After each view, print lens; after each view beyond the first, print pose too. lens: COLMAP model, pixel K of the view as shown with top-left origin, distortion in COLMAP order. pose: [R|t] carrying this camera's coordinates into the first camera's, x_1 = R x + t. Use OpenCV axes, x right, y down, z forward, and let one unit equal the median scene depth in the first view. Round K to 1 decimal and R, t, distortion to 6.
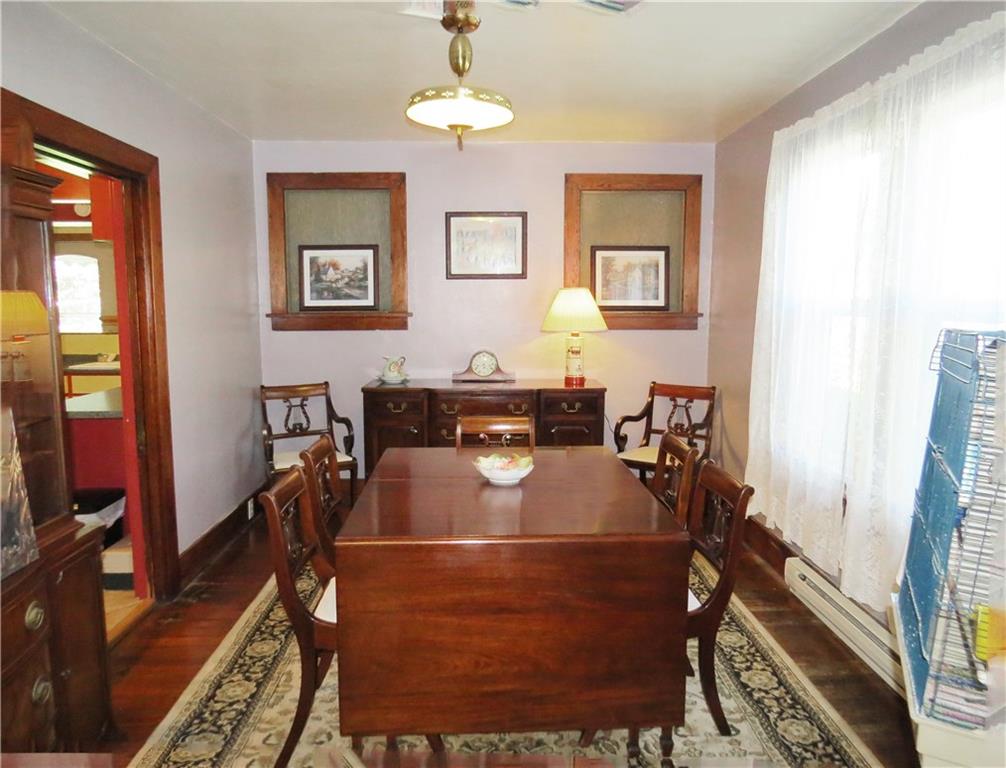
lens RADIAL K [[709.9, 0, 505.7], [0, 709.9, 383.9], [0, 0, 1]] dist [-0.039260, 0.000153]
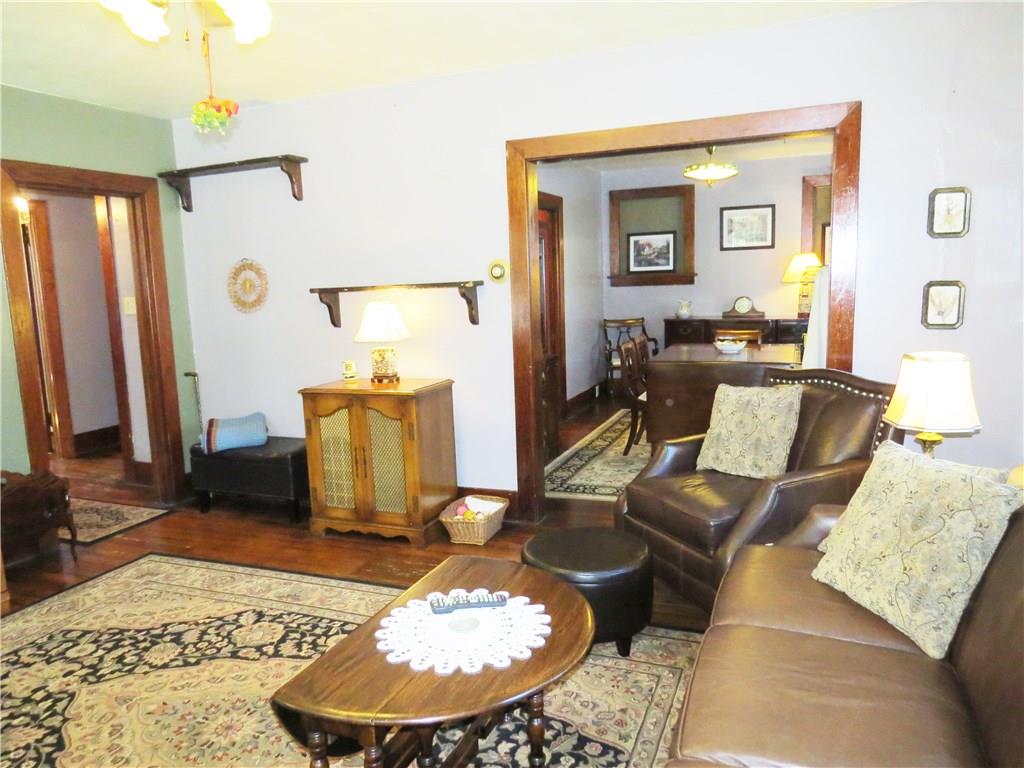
lens RADIAL K [[733.2, 0, 512.5], [0, 733.2, 380.8], [0, 0, 1]] dist [-0.021438, -0.000299]
pose [[0.913572, 0.028170, -0.405700, 0.160926], [-0.013658, 0.999161, 0.038622, 0.082104], [0.406448, -0.029743, 0.913190, -0.665315]]
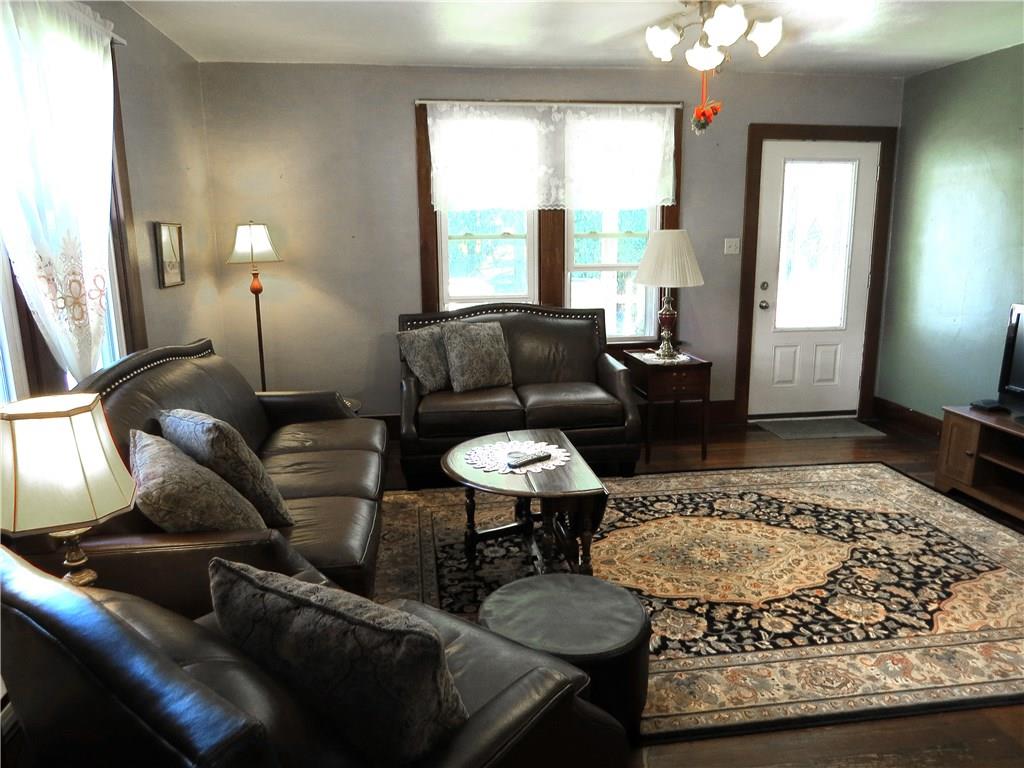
lens RADIAL K [[733.2, 0, 512.9], [0, 733.2, 380.2], [0, 0, 1]] dist [-0.021438, -0.000299]
pose [[-0.994122, 0.030742, -0.103812, -0.075894], [-0.002212, 0.952875, 0.303354, -0.153906], [0.108246, 0.301801, -0.947206, 1.327547]]
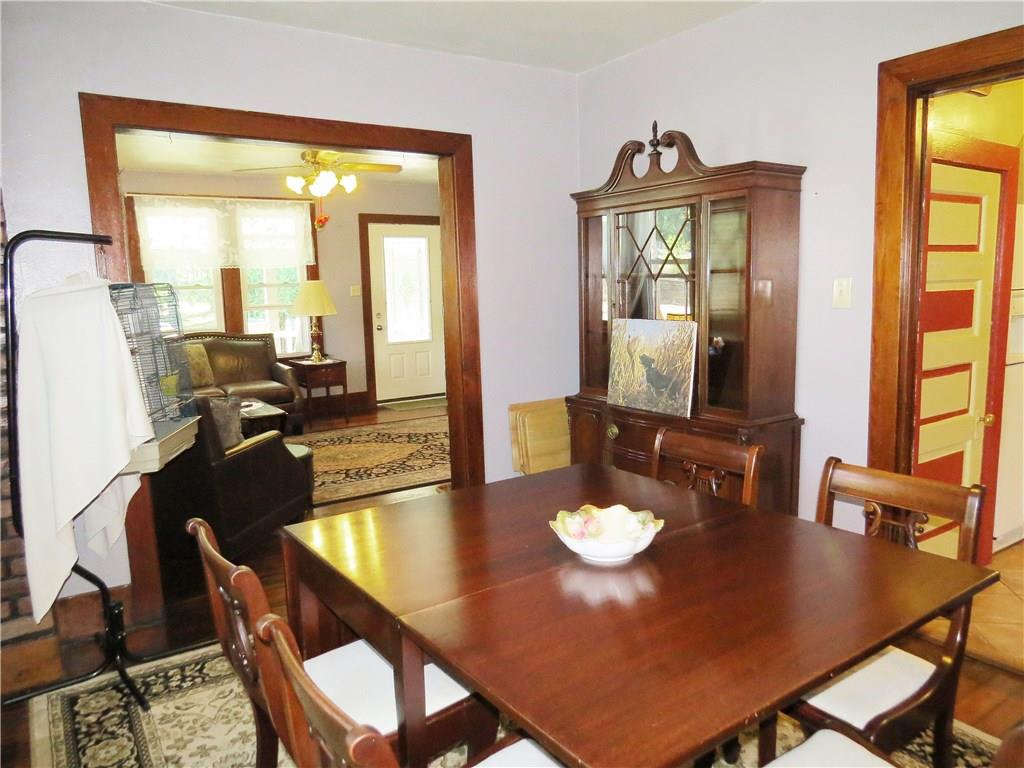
lens RADIAL K [[733.2, 0, 508.7], [0, 733.2, 375.1], [0, 0, 1]] dist [-0.021438, -0.000299]
pose [[-0.847033, 0.091669, -0.523577, 0.260501], [-0.031272, 0.974716, 0.221246, -0.270061], [0.530620, 0.203776, -0.822750, 2.520220]]
